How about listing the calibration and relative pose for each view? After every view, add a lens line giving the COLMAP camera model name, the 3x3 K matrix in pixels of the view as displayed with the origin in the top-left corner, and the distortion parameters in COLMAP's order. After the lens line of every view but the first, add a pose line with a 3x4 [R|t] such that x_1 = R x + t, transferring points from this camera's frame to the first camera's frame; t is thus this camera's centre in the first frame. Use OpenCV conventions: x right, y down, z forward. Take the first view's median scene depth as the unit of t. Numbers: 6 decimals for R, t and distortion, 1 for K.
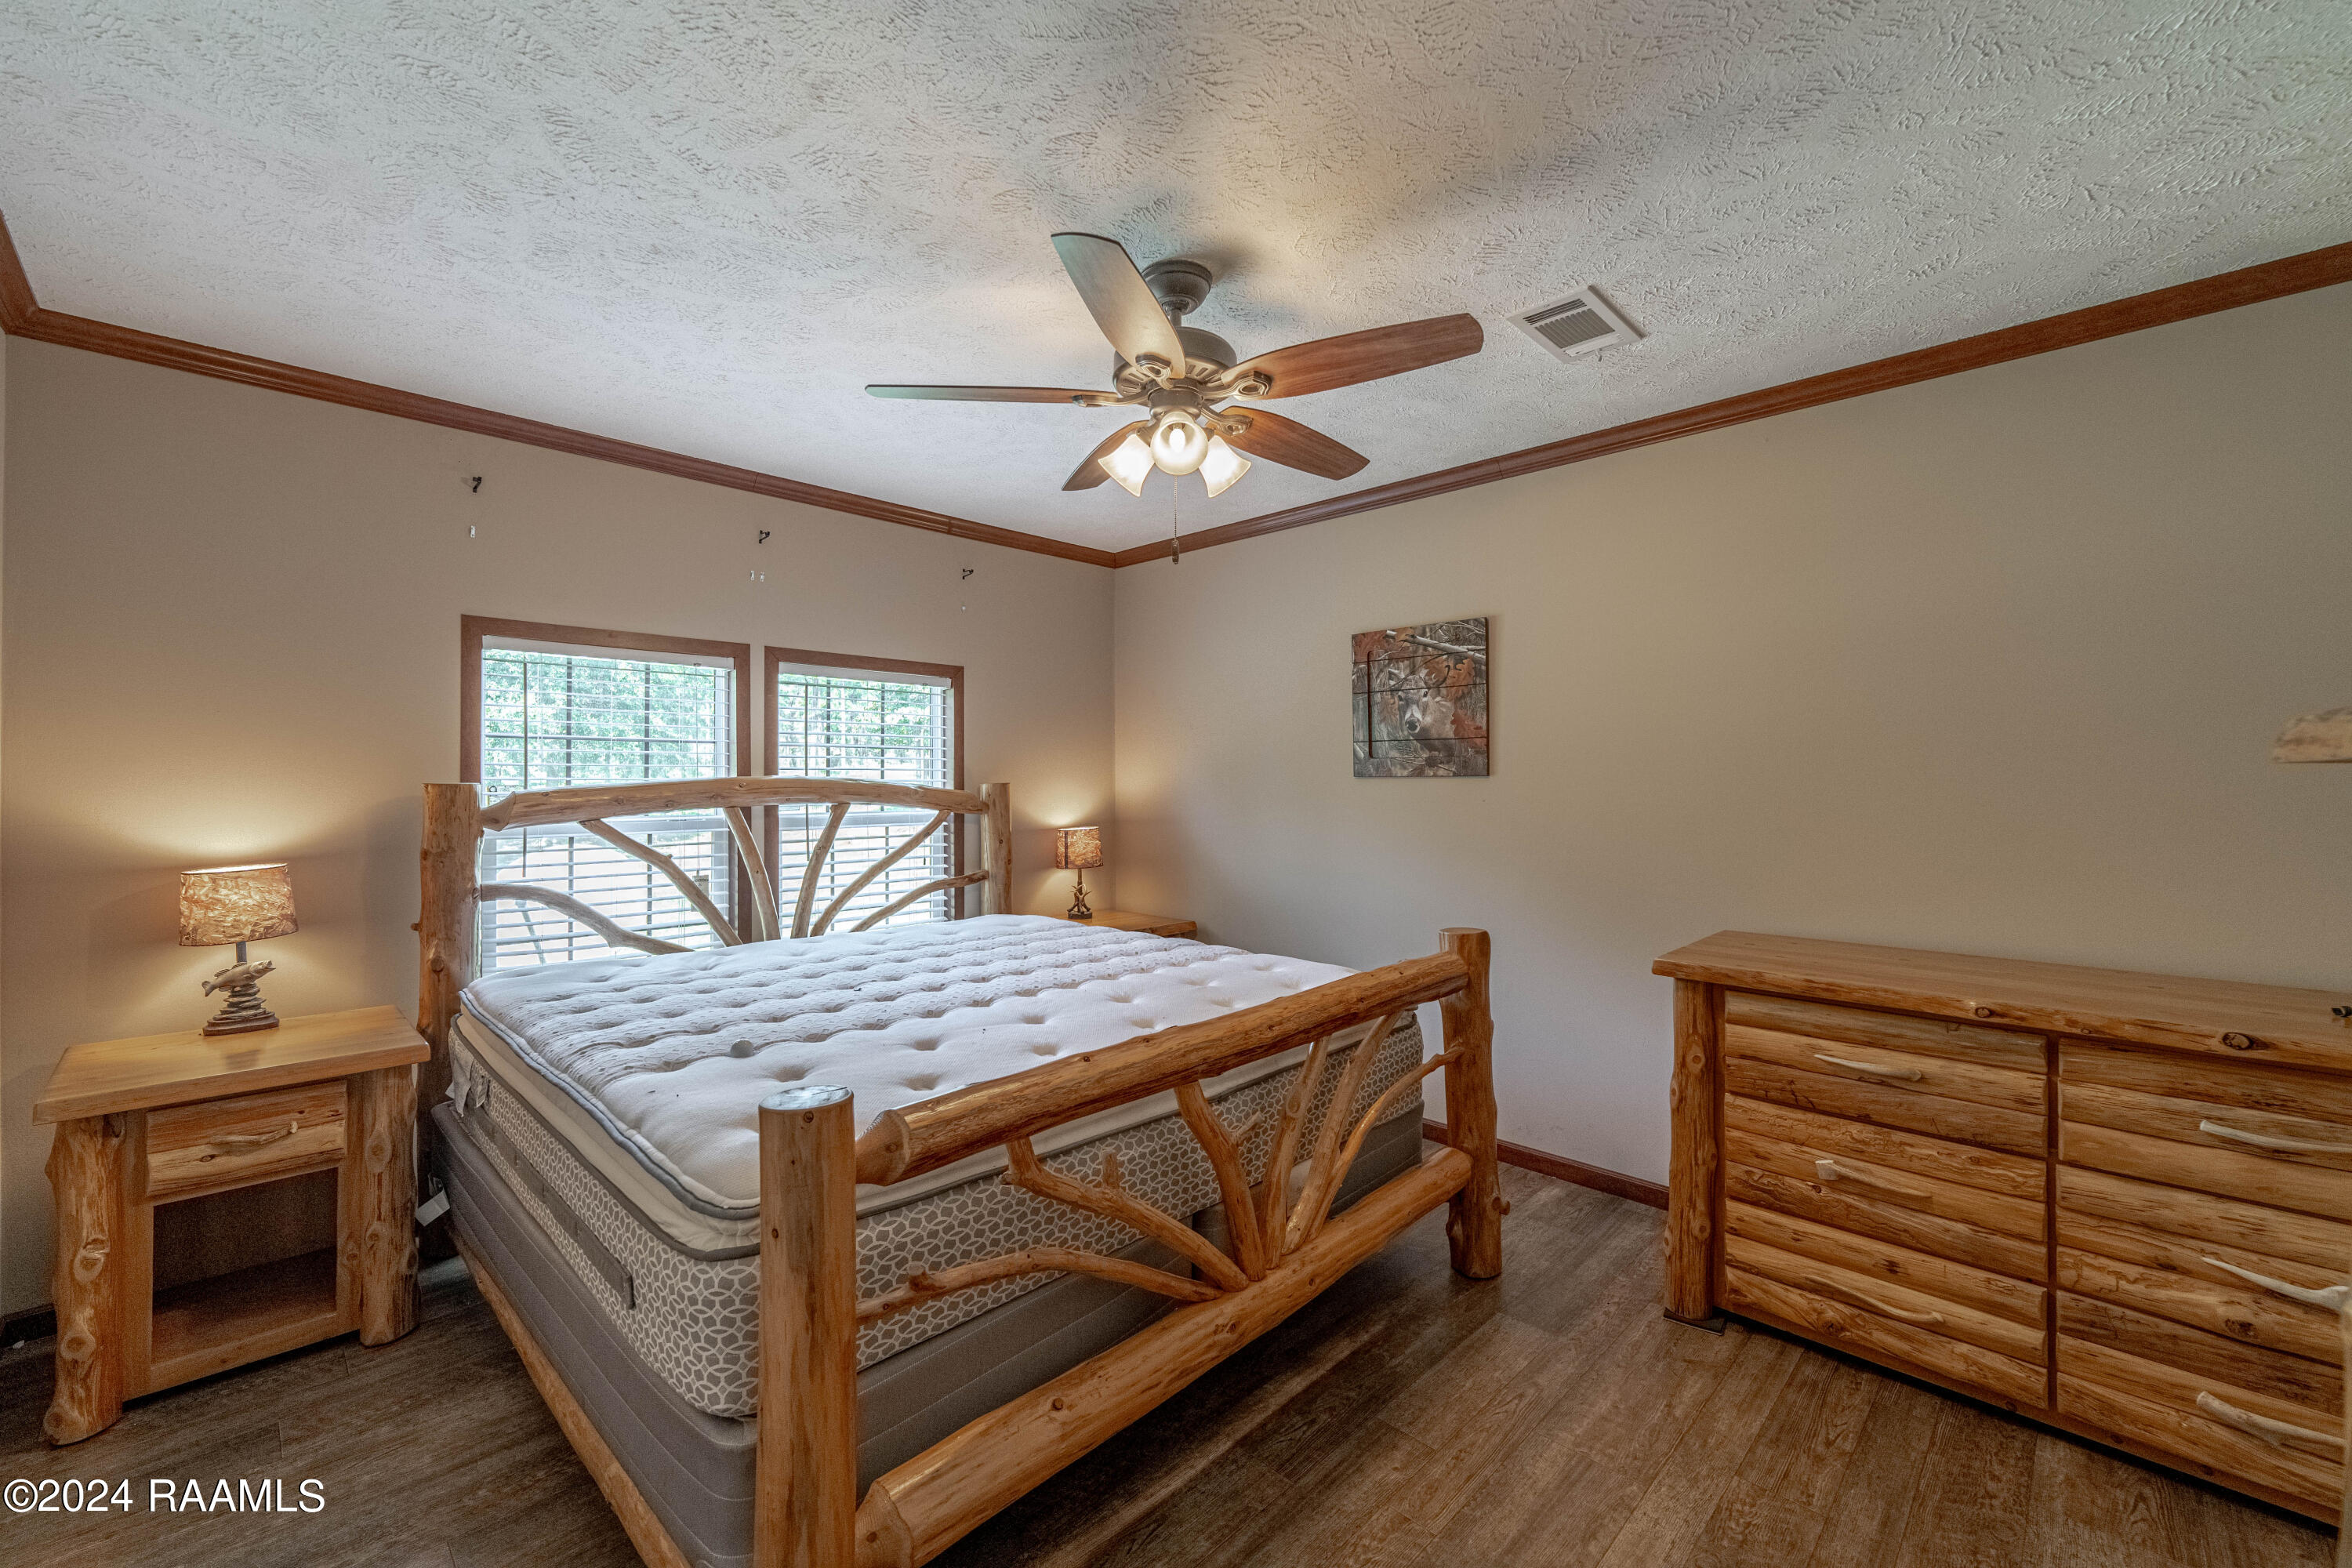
lens RADIAL K [[942.9, 0, 1215.8], [0, 942.9, 787.7], [0, 0, 1]] dist [0.003420, -0.001841]
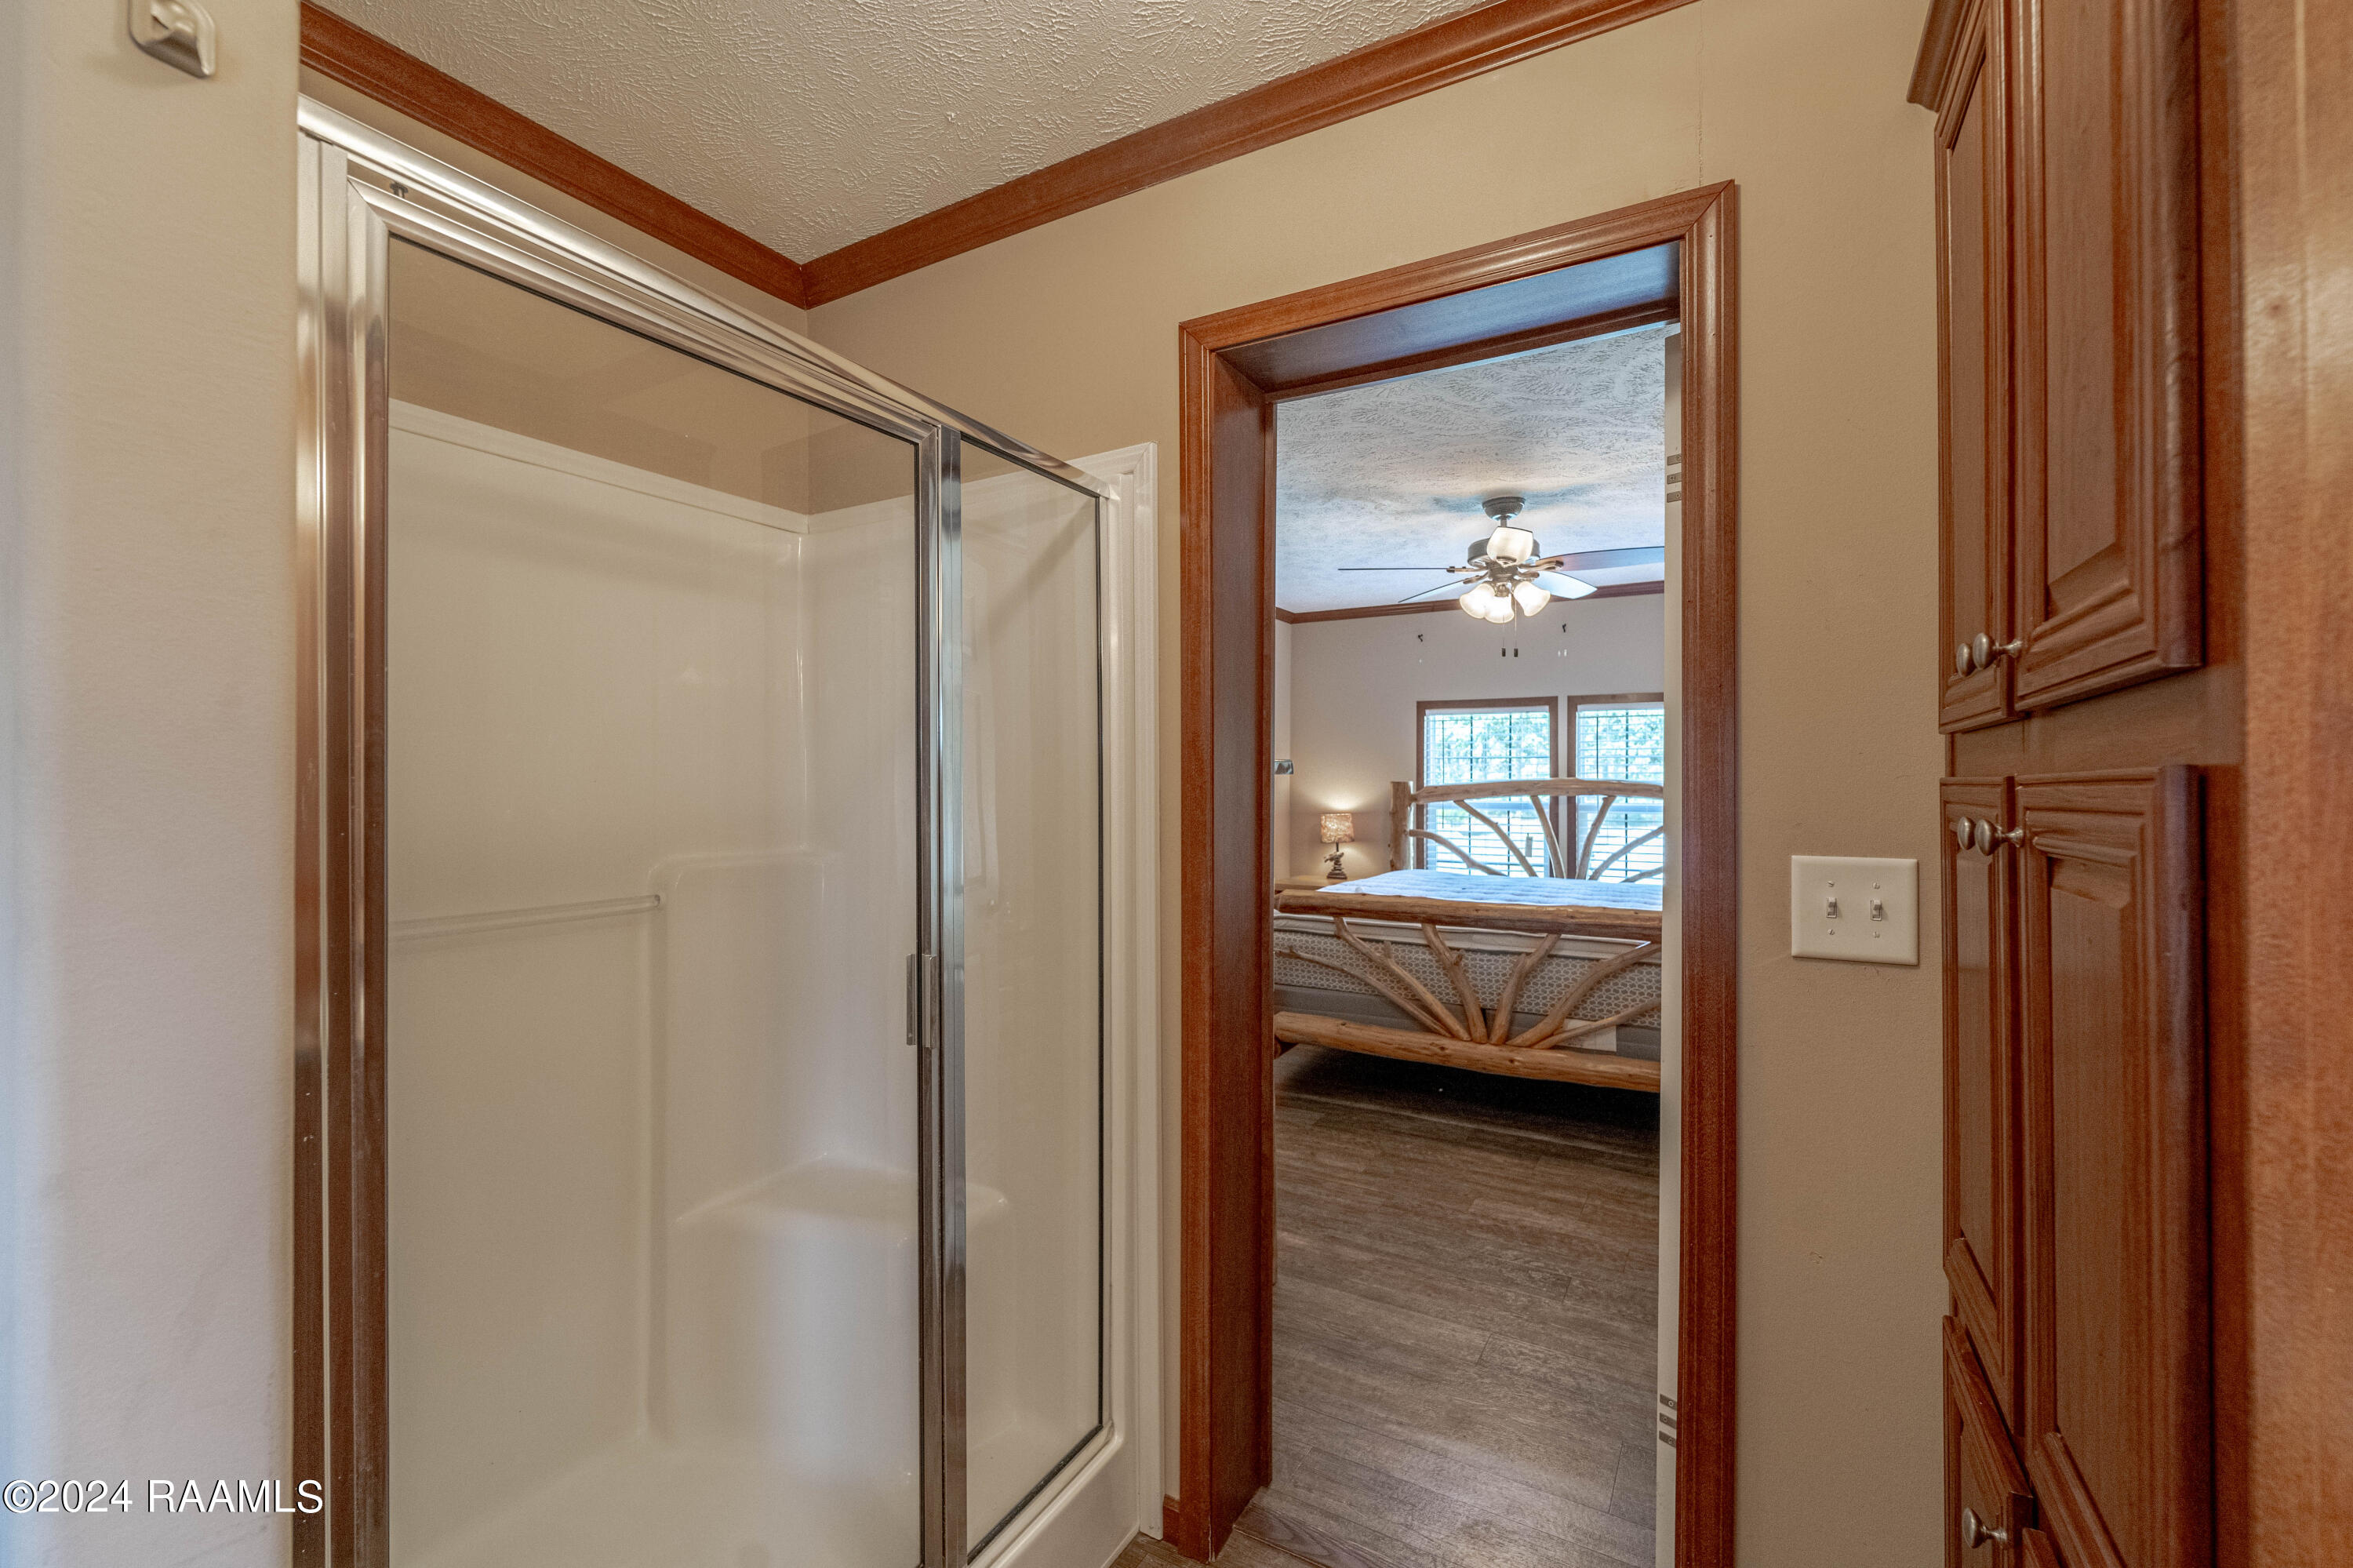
lens RADIAL K [[943.3, 0, 1173.8], [0, 943.3, 782.9], [0, 0, 1]] dist [0.003420, -0.001841]
pose [[0.243756, -0.001941, -0.969835, 1.308904], [-0.012916, 0.999903, -0.005247, 0.018956], [0.969751, 0.013806, 0.243707, -0.038355]]
